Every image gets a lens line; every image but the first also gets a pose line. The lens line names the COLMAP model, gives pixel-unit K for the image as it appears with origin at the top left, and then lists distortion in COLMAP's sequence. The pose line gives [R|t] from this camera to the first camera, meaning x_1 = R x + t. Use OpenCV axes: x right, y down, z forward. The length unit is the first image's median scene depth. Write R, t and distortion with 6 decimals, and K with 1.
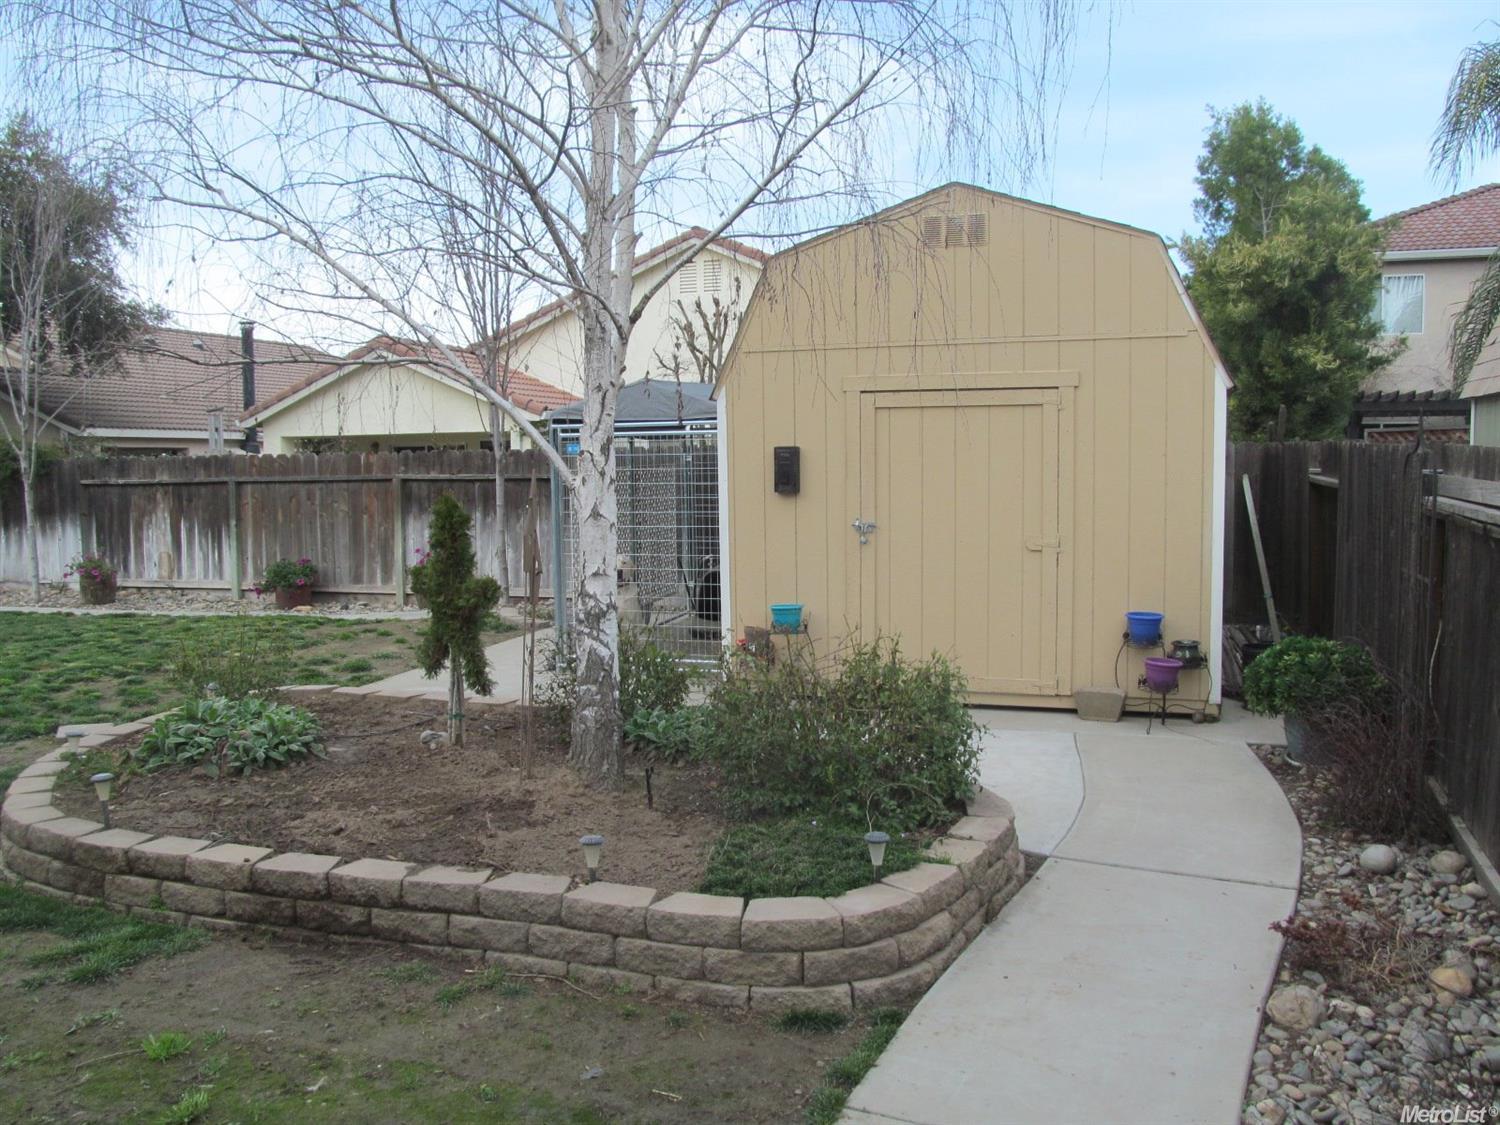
lens RADIAL K [[1241.0, 0, 744.4], [0, 1241.0, 553.9], [0, 0, 1]] dist [-0.072141, 0.051049]
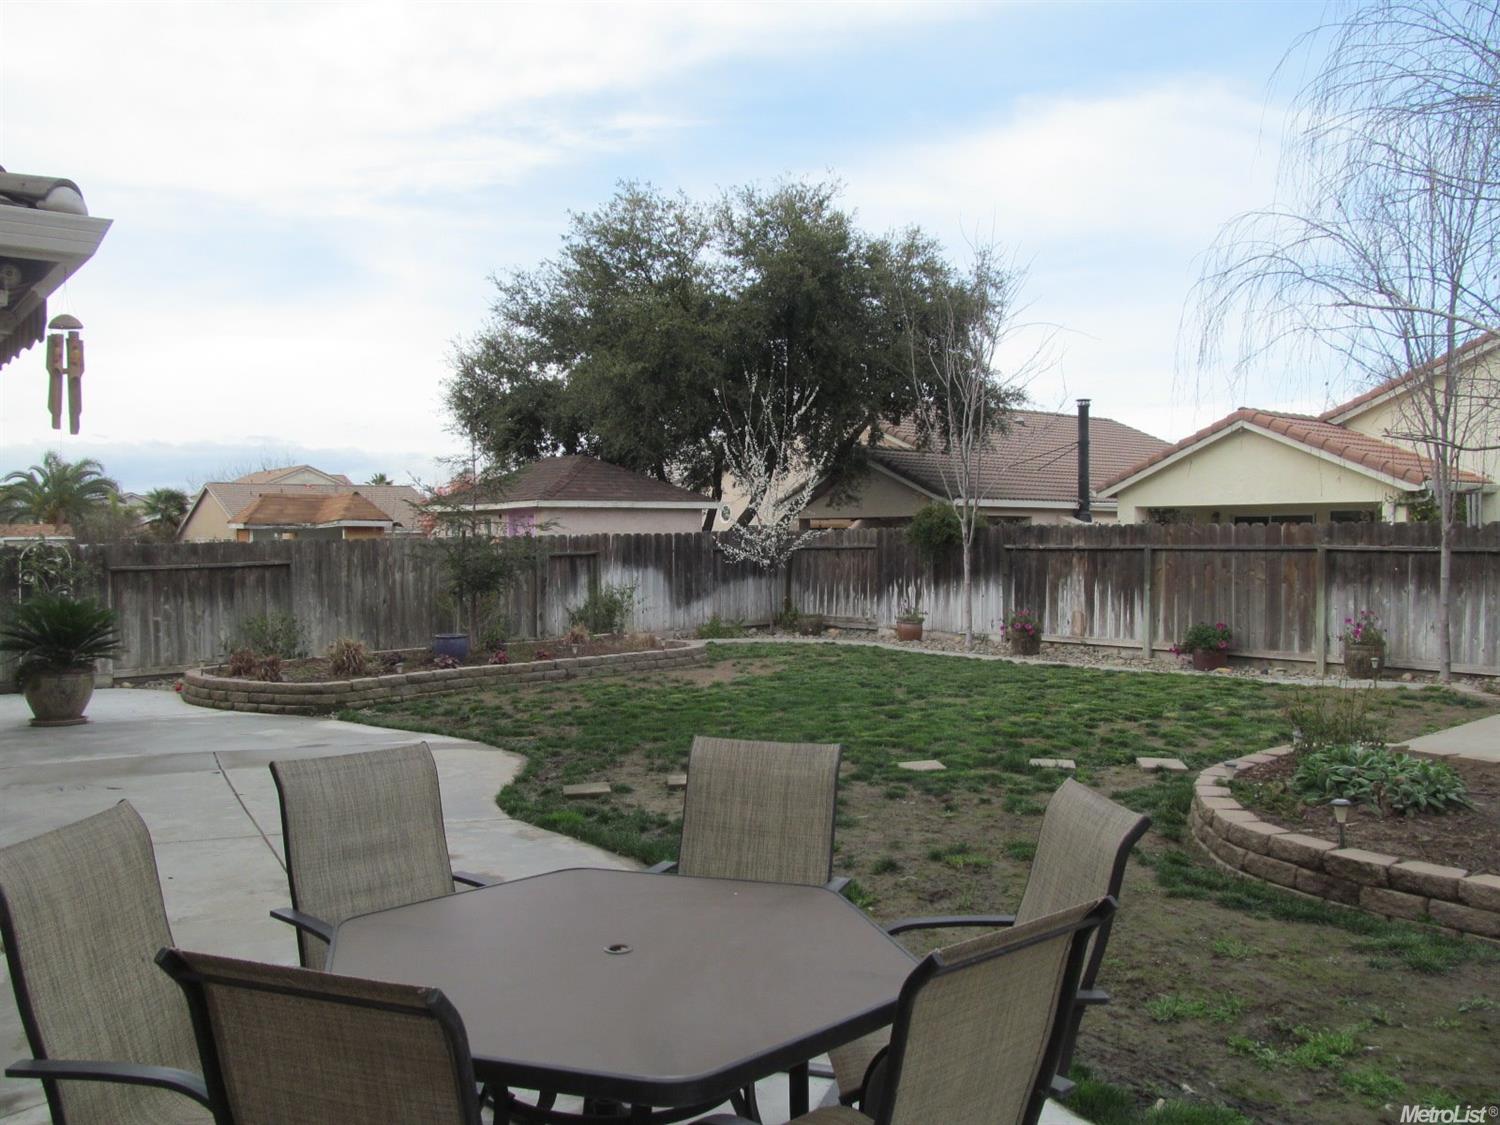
lens RADIAL K [[1241.0, 0, 744.4], [0, 1241.0, 553.9], [0, 0, 1]] dist [-0.072141, 0.051049]
pose [[0.838970, 0.018289, -0.543870, -0.127272], [-0.048291, 0.997994, -0.040932, 0.007254], [0.542030, 0.060605, 0.838171, -0.102641]]
